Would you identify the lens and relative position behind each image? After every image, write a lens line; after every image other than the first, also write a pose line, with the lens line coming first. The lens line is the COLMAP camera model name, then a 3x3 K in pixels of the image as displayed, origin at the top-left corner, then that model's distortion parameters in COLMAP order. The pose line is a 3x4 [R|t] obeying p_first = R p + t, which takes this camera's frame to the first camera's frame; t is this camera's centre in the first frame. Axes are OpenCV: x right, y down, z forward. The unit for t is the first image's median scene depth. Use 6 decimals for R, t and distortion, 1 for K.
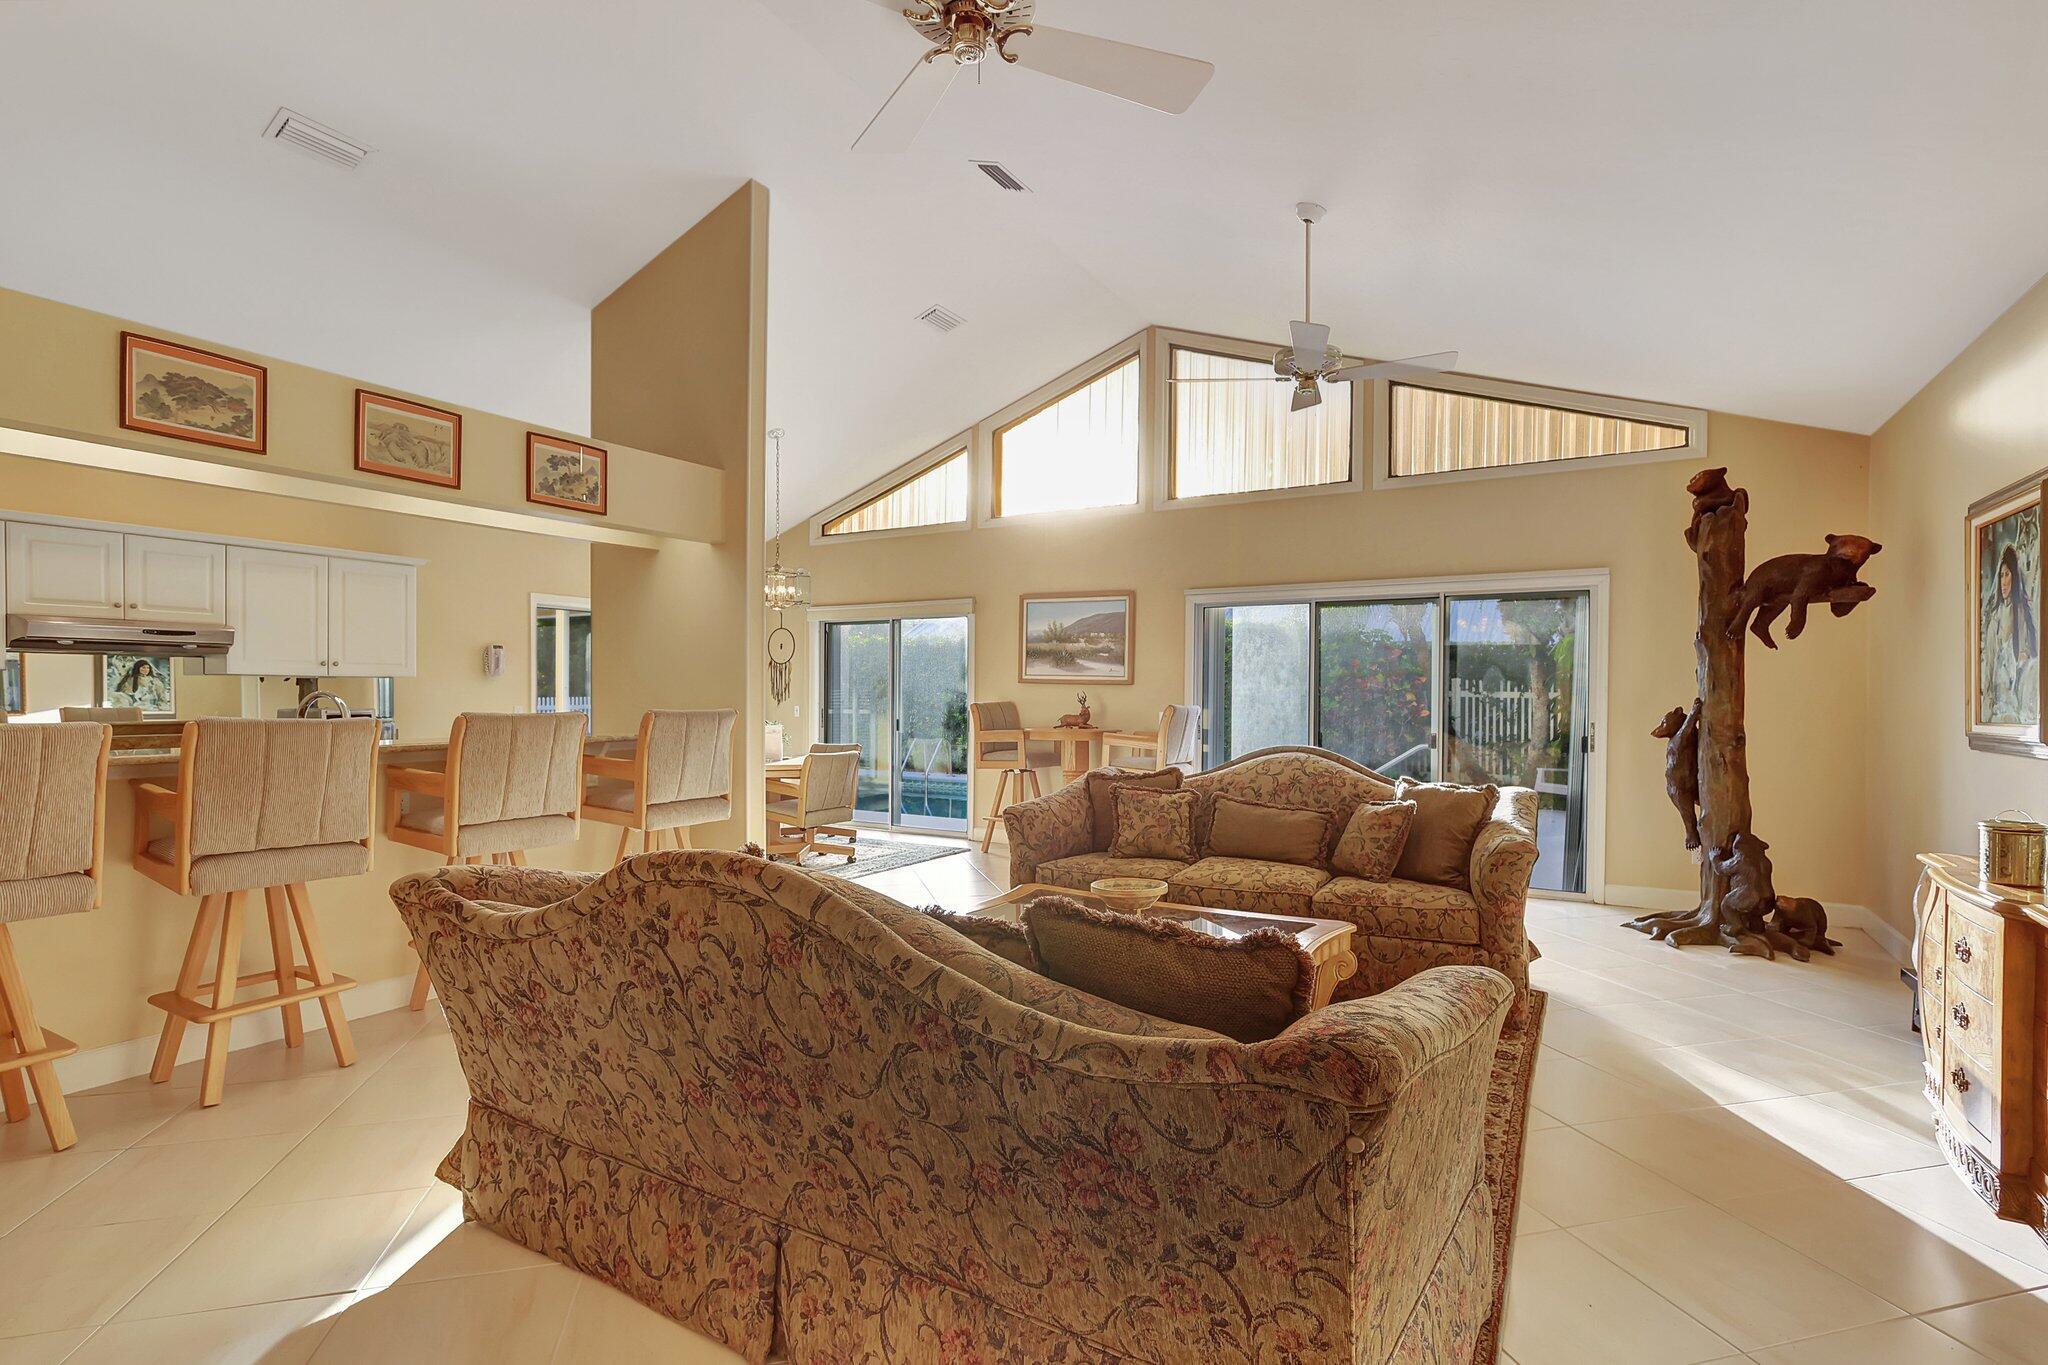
lens RADIAL K [[963.4, 0, 1025.8], [0, 963.4, 703.1], [0, 0, 1]] dist [0.001262, -0.000055]
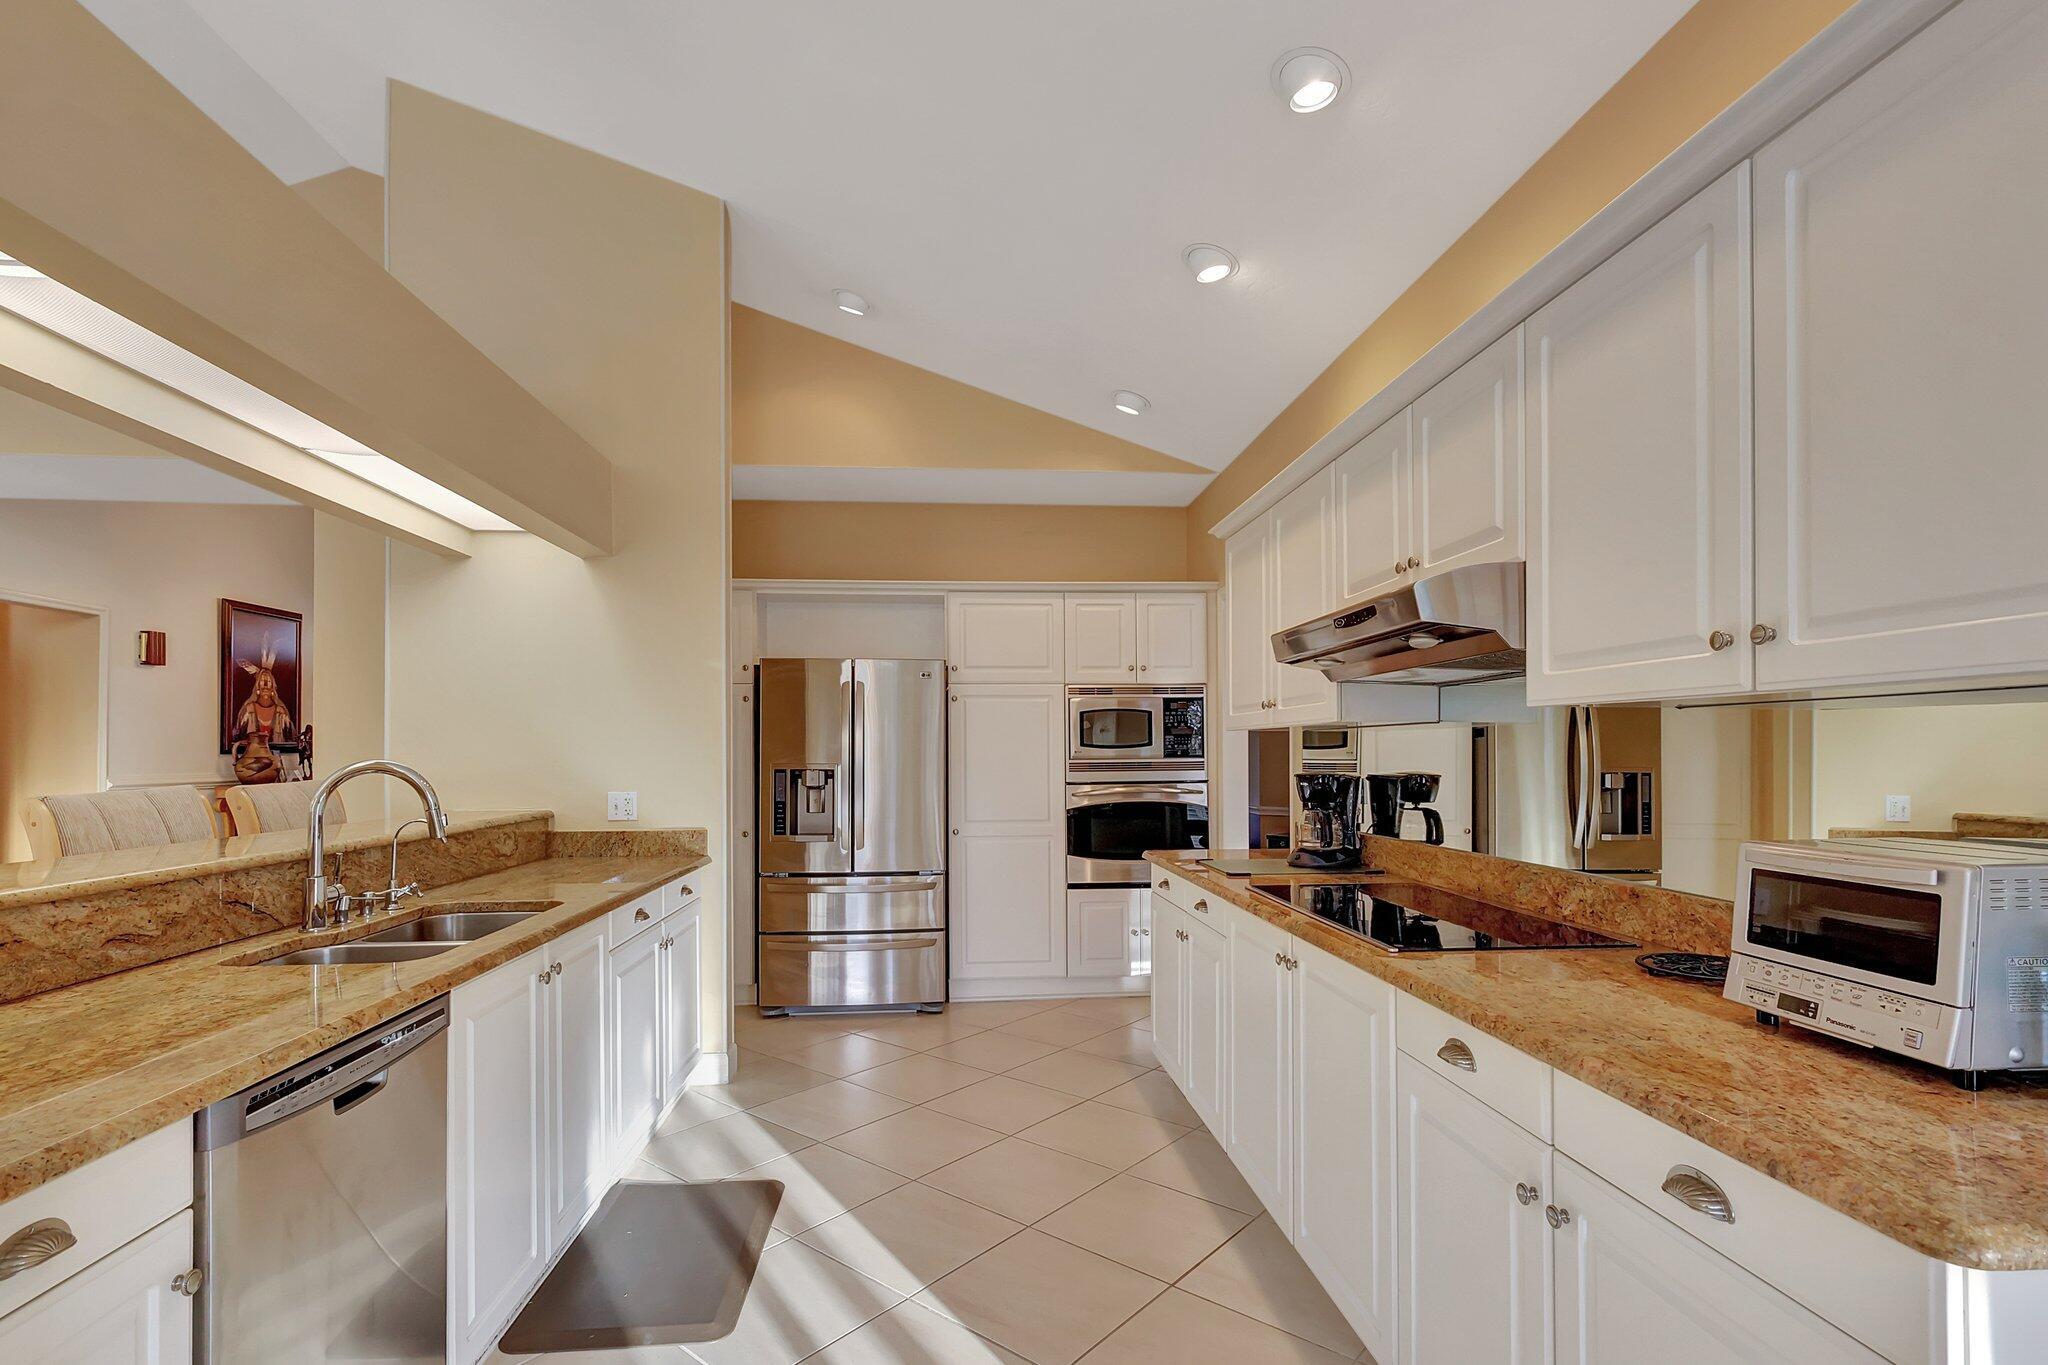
lens RADIAL K [[959.6, 0, 1019.0], [0, 959.6, 742.1], [0, 0, 1]] dist [0.001540, 0.000199]
pose [[-0.817567, -0.007232, -0.575789, -0.542762], [-0.006288, 0.999974, -0.003632, -0.017401], [0.575800, 0.000651, -0.817590, 1.282933]]
